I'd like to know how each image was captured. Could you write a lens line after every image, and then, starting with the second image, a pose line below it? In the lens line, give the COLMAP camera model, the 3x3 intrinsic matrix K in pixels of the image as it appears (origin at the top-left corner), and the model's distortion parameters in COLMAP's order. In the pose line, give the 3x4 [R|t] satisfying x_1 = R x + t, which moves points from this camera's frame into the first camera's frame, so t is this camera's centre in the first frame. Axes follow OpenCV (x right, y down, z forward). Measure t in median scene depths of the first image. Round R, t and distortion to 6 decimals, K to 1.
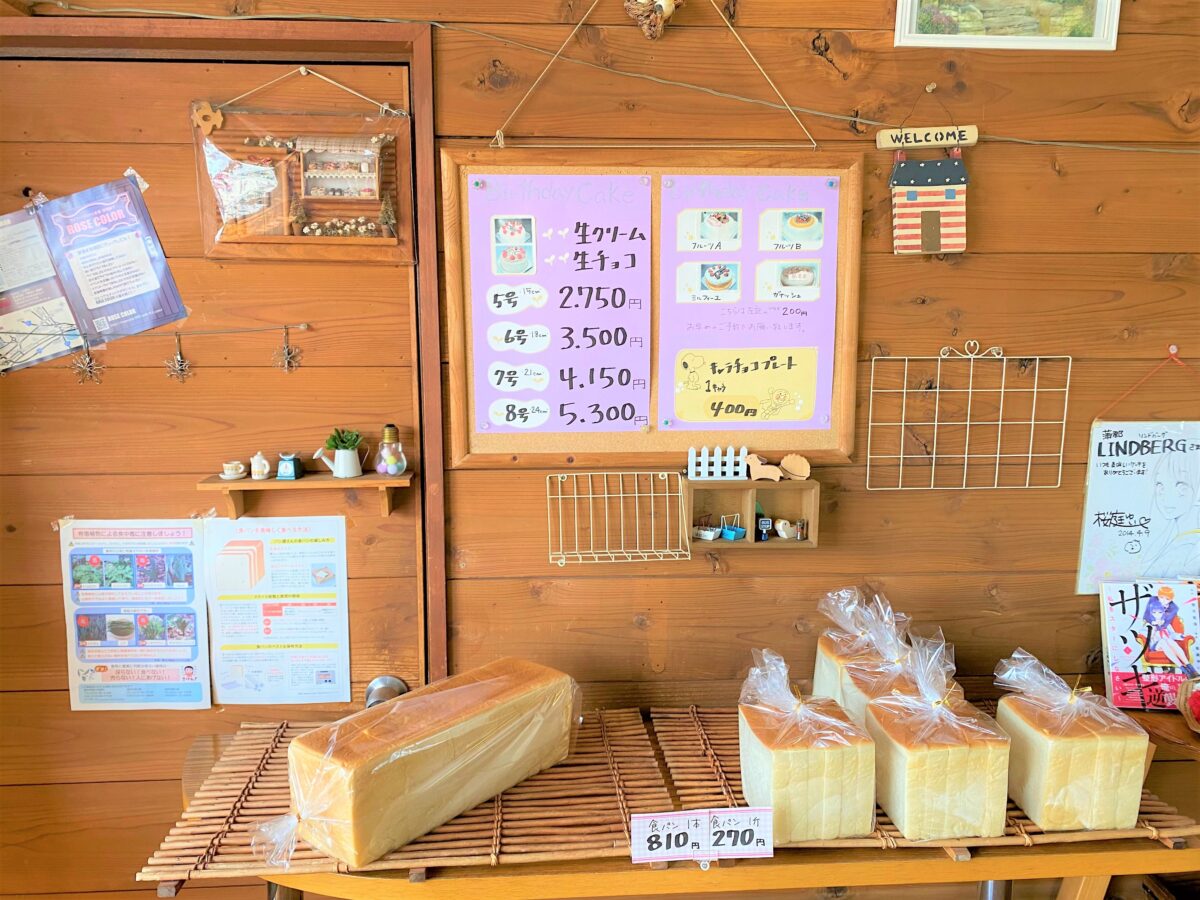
lens RADIAL K [[904.5, 0, 597.7], [0, 904.5, 454.3], [0, 0, 1]] dist [0.015568, -0.017043]
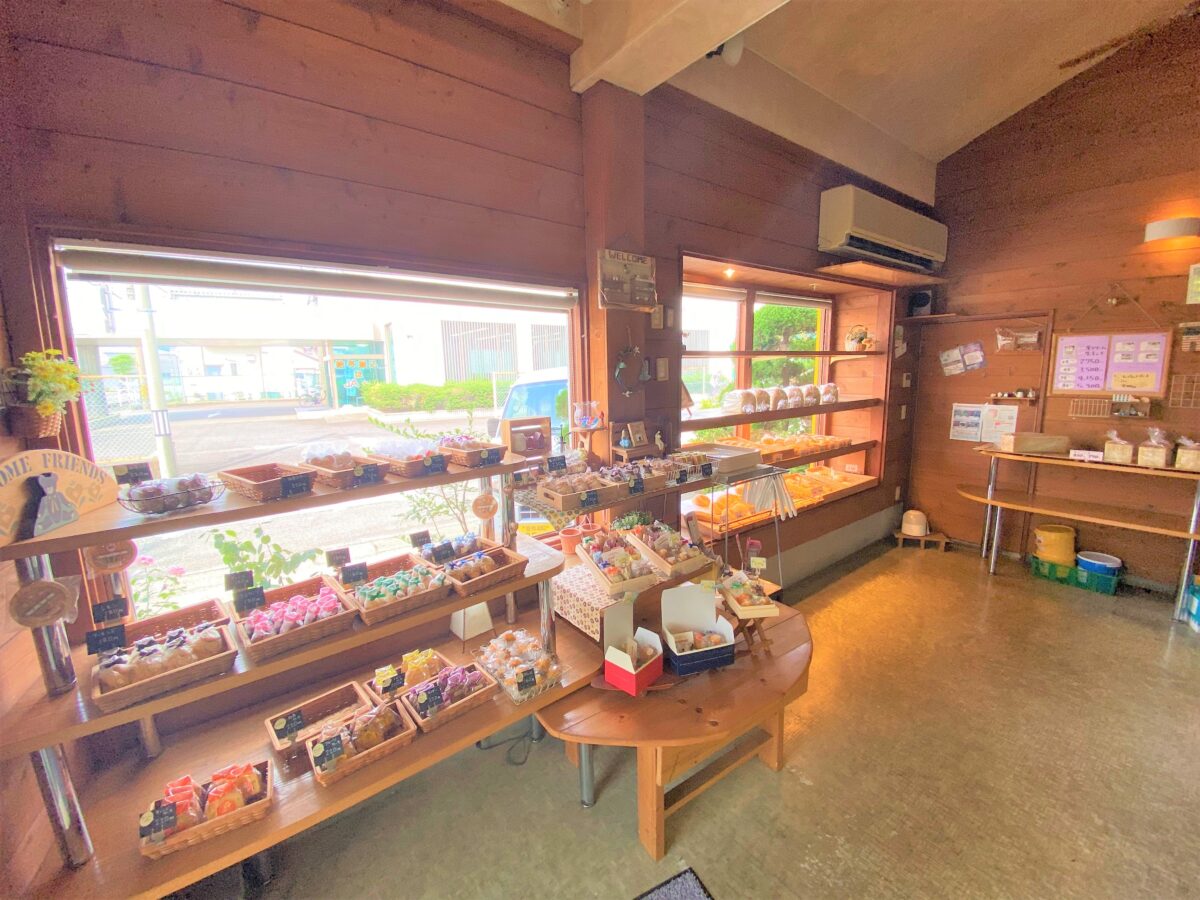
lens RADIAL K [[480.9, 0, 593.7], [0, 480.9, 443.2], [0, 0, 1]] dist [-0.023087, -0.001170]
pose [[0.536189, 0.120173, -0.835500, 0.693682], [-0.102192, 0.991775, 0.077068, 0.326263], [0.837889, 0.044059, 0.544060, -2.476055]]
